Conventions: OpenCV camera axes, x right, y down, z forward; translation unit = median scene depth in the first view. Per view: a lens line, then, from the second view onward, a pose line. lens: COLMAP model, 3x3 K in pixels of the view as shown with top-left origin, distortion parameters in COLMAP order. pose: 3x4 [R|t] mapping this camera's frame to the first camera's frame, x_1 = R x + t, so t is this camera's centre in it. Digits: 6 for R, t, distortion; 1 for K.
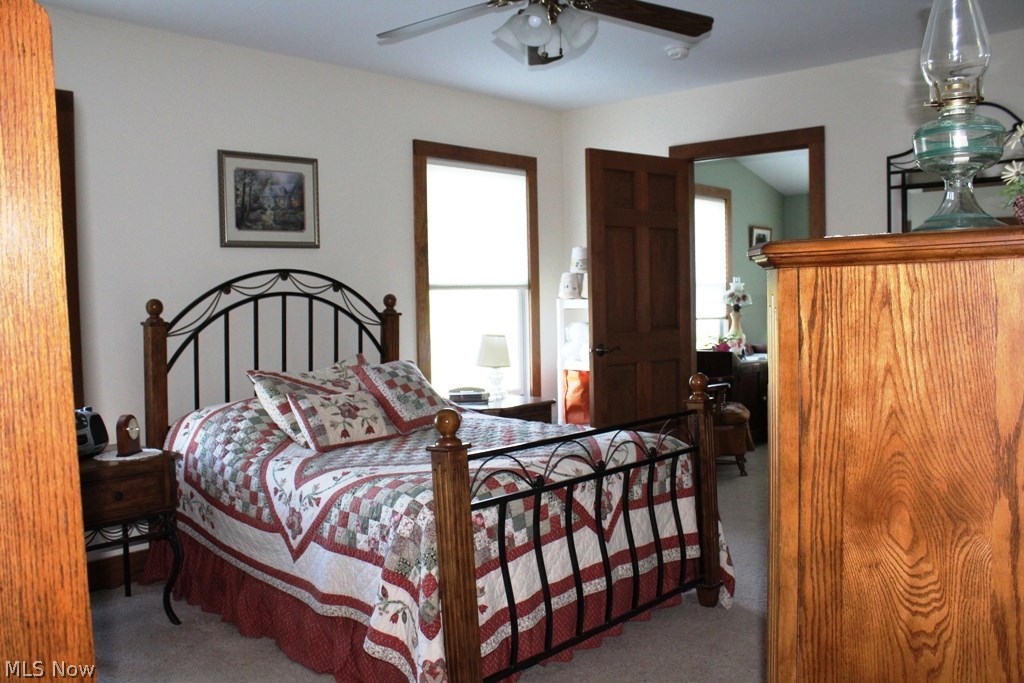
lens RADIAL K [[889.7, 0, 512.0], [0, 889.7, 341.5], [0, 0, 1]] dist [-0.048667, -0.001302]
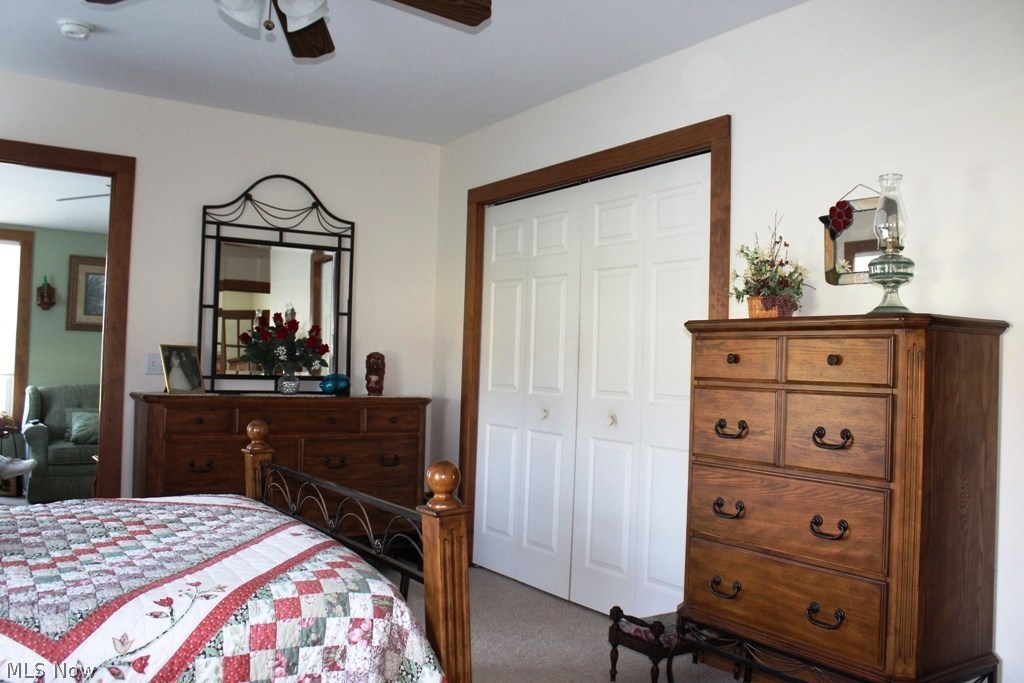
lens RADIAL K [[889.7, 0, 512.0], [0, 889.7, 341.5], [0, 0, 1]] dist [-0.048667, -0.001302]
pose [[0.227436, 0.051371, 0.972437, -0.732616], [0.015697, 0.998284, -0.056408, 0.013850], [-0.973667, 0.028093, 0.226239, 0.664748]]
